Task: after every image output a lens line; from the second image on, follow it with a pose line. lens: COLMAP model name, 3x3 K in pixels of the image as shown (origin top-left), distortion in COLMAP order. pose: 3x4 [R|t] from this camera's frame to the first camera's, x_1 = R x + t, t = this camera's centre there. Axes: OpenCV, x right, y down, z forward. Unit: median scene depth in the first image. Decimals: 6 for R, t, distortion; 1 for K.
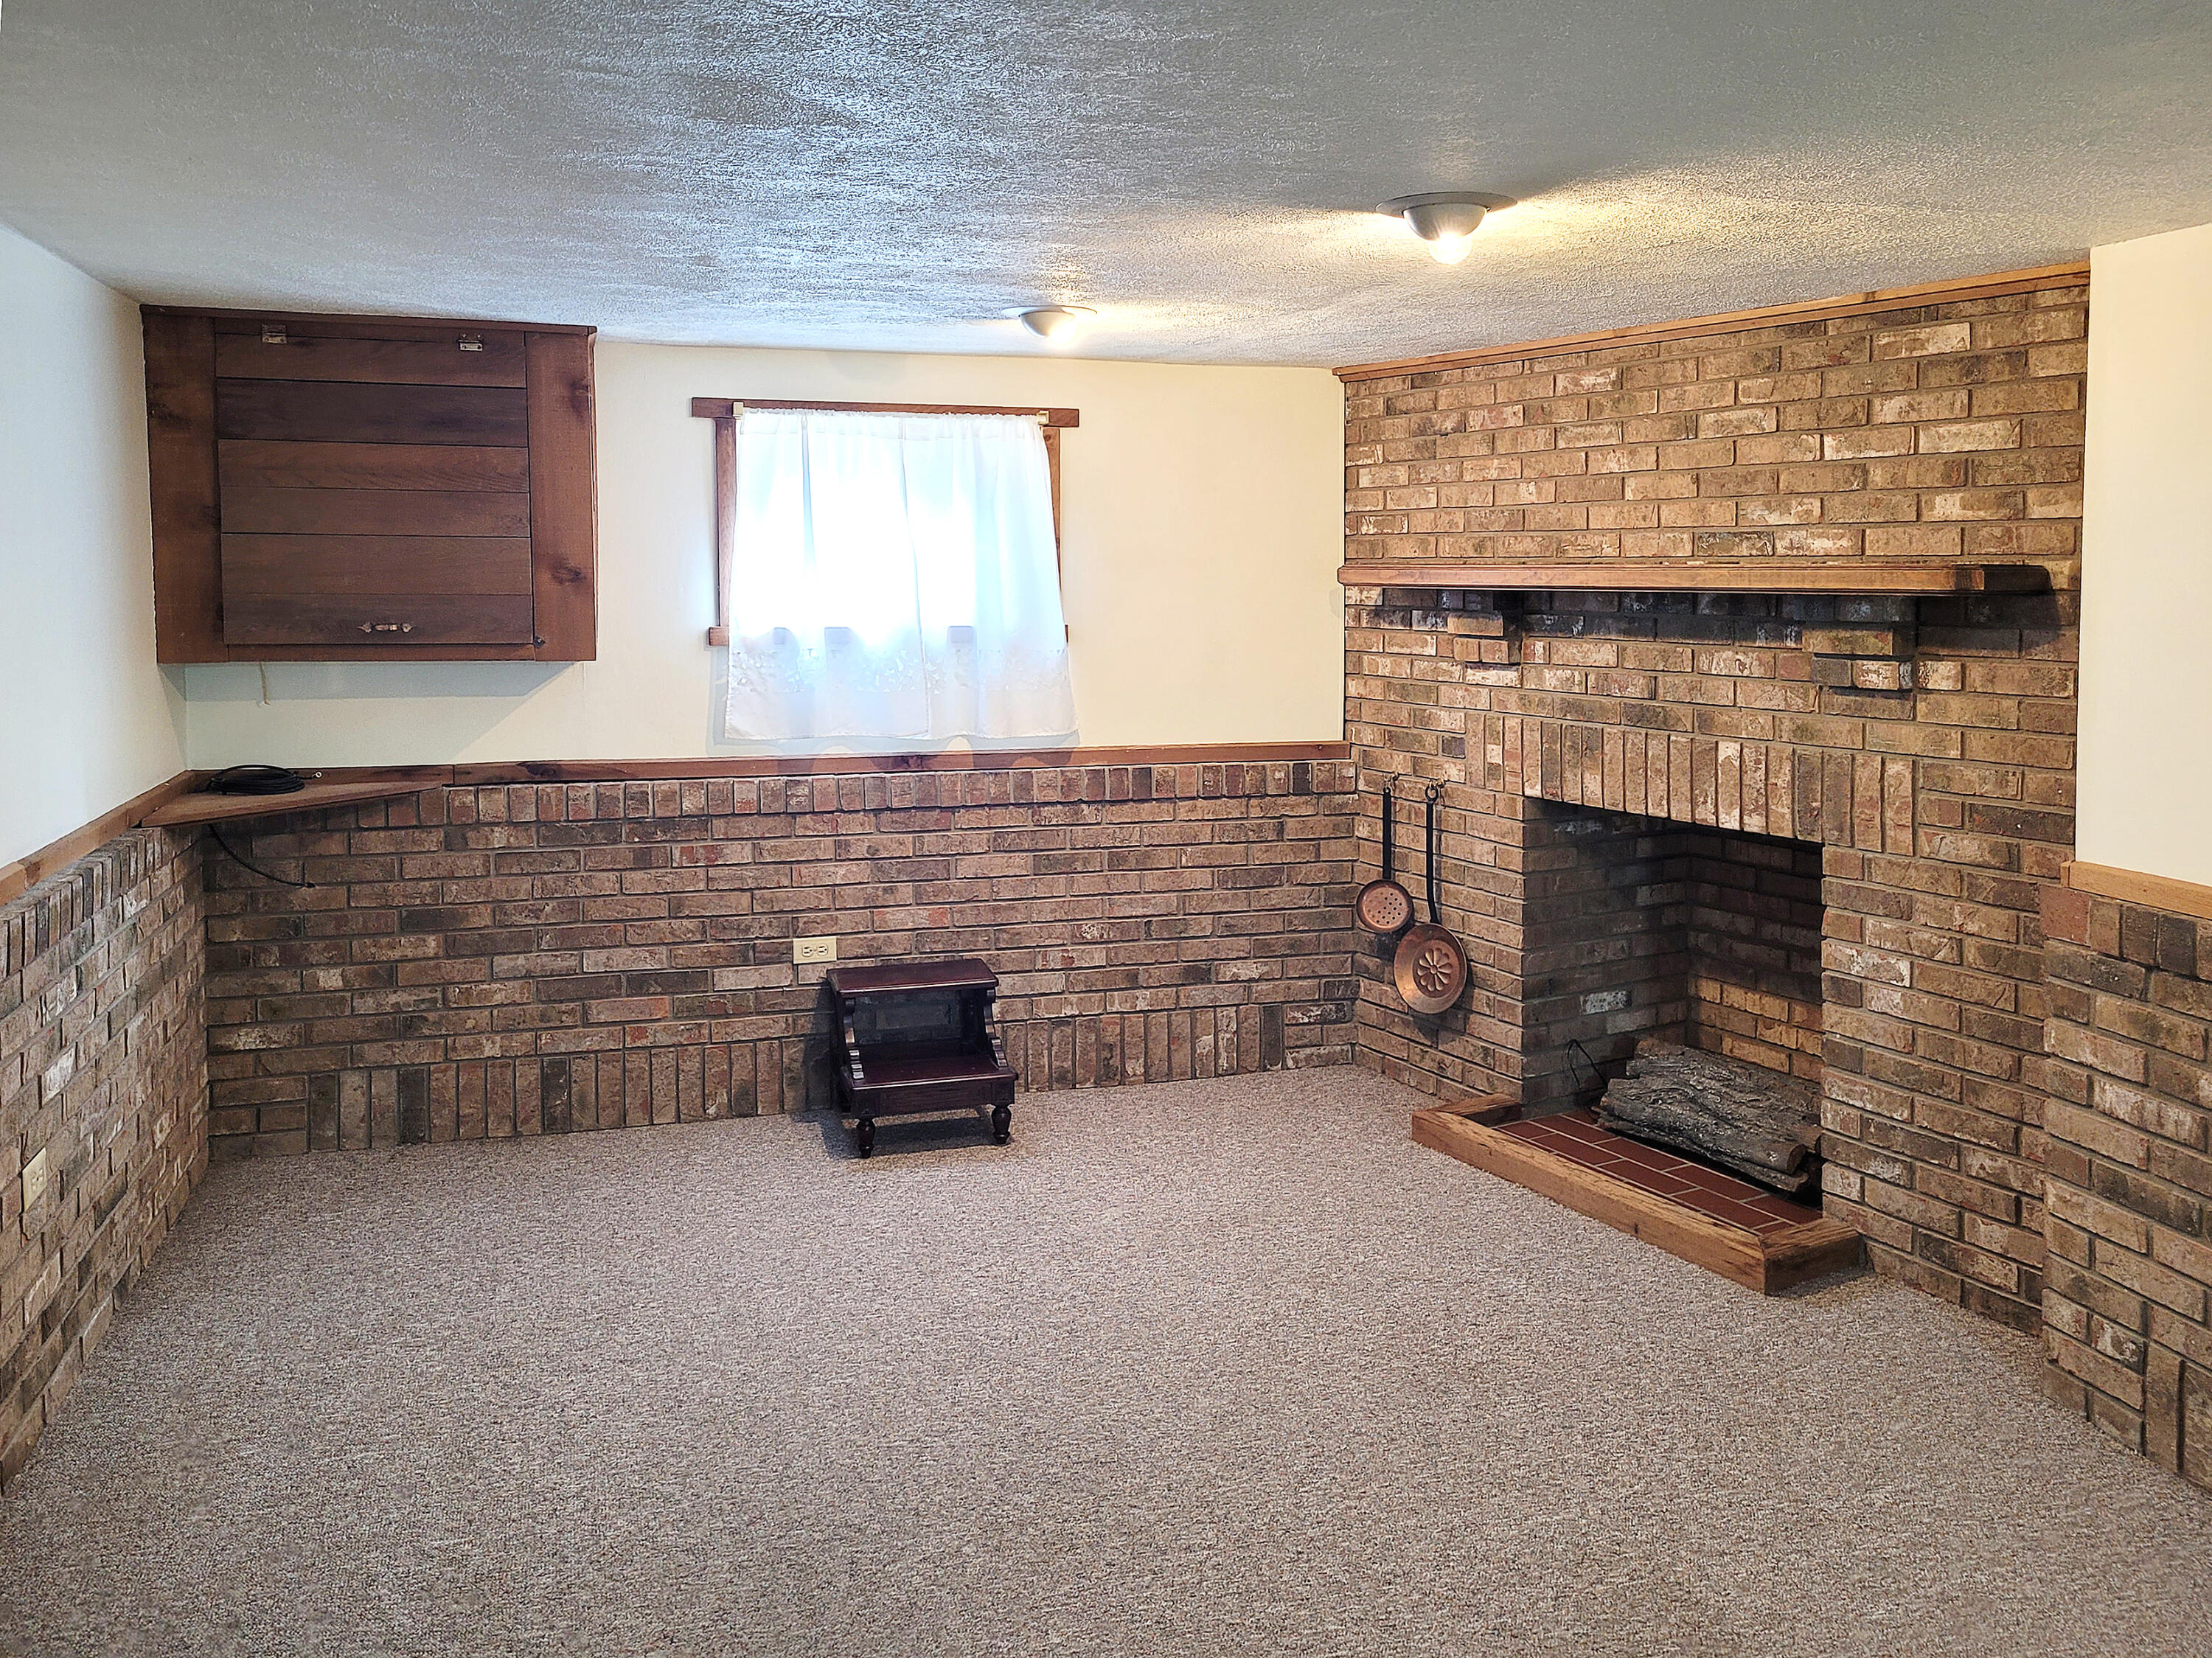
lens RADIAL K [[1718.3, 0, 1104.6], [0, 1718.3, 883.4], [0, 0, 1]] dist [0.052135, -0.035937]
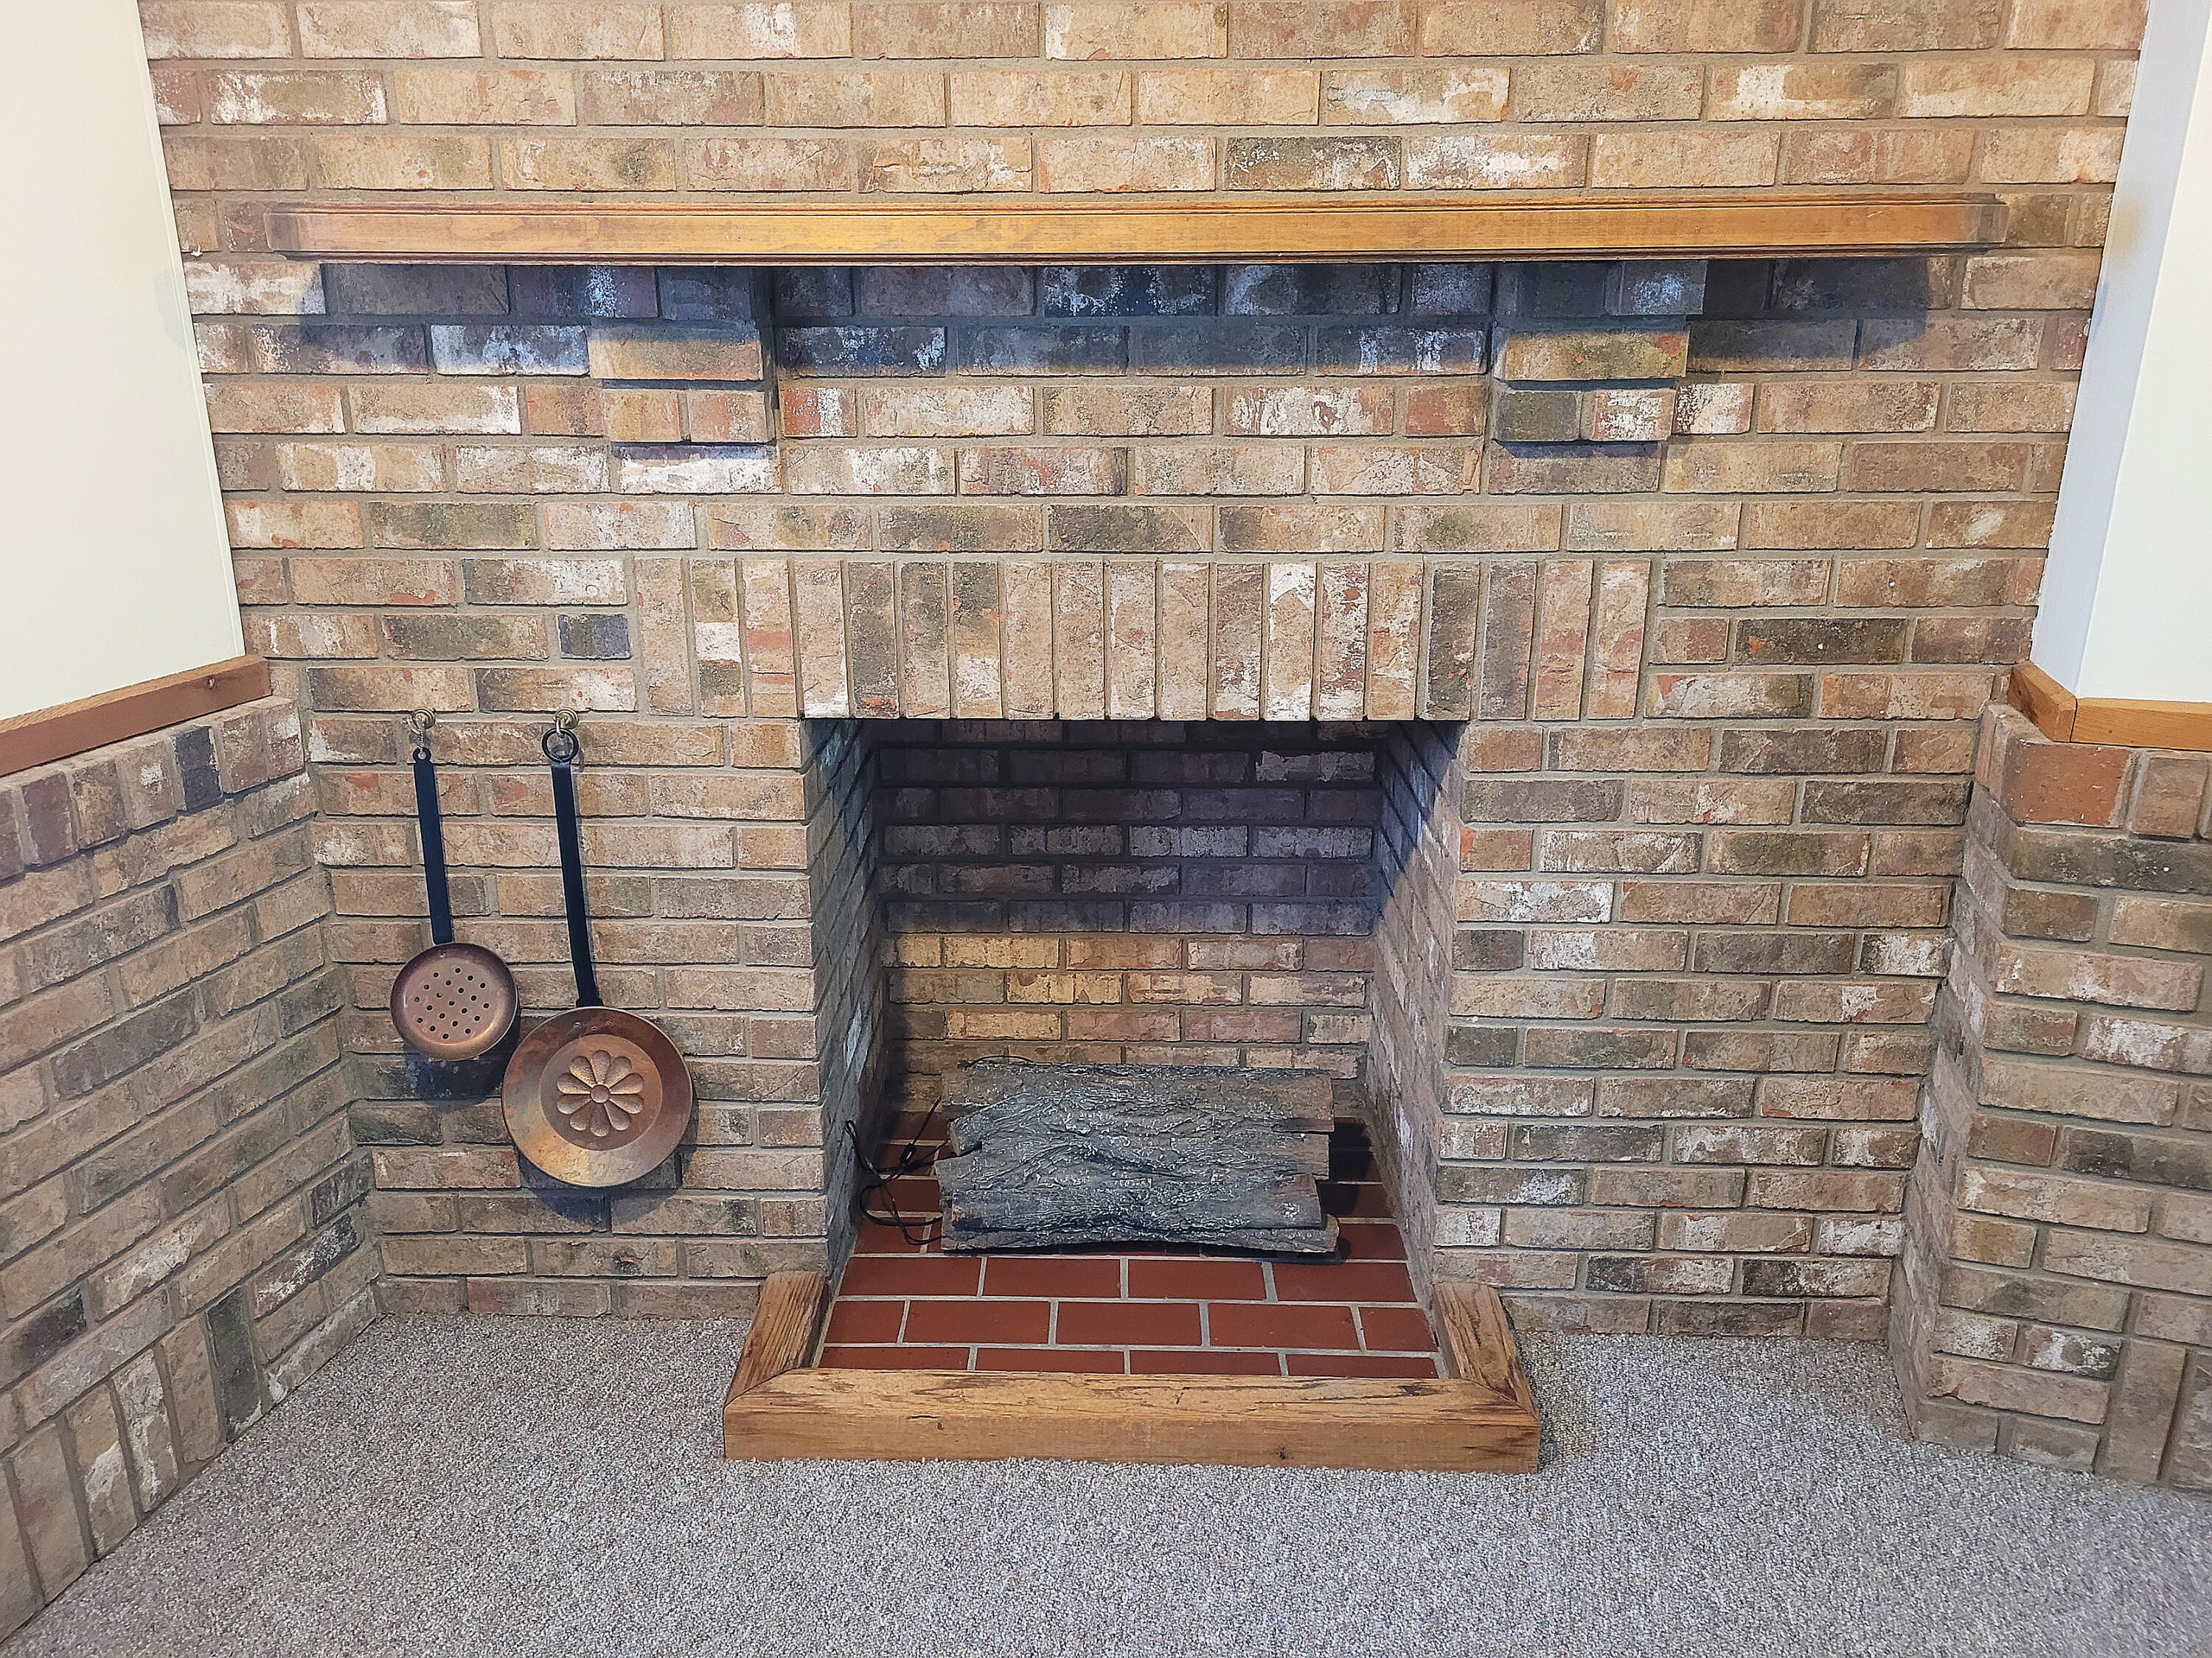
lens RADIAL K [[1718.3, 0, 1104.6], [0, 1718.3, 883.4], [0, 0, 1]] dist [0.052135, -0.035937]
pose [[0.556281, -0.281745, 0.781775, -0.110292], [0.158203, 0.959470, 0.233214, -0.116054], [-0.815796, -0.006054, 0.578307, 0.715600]]
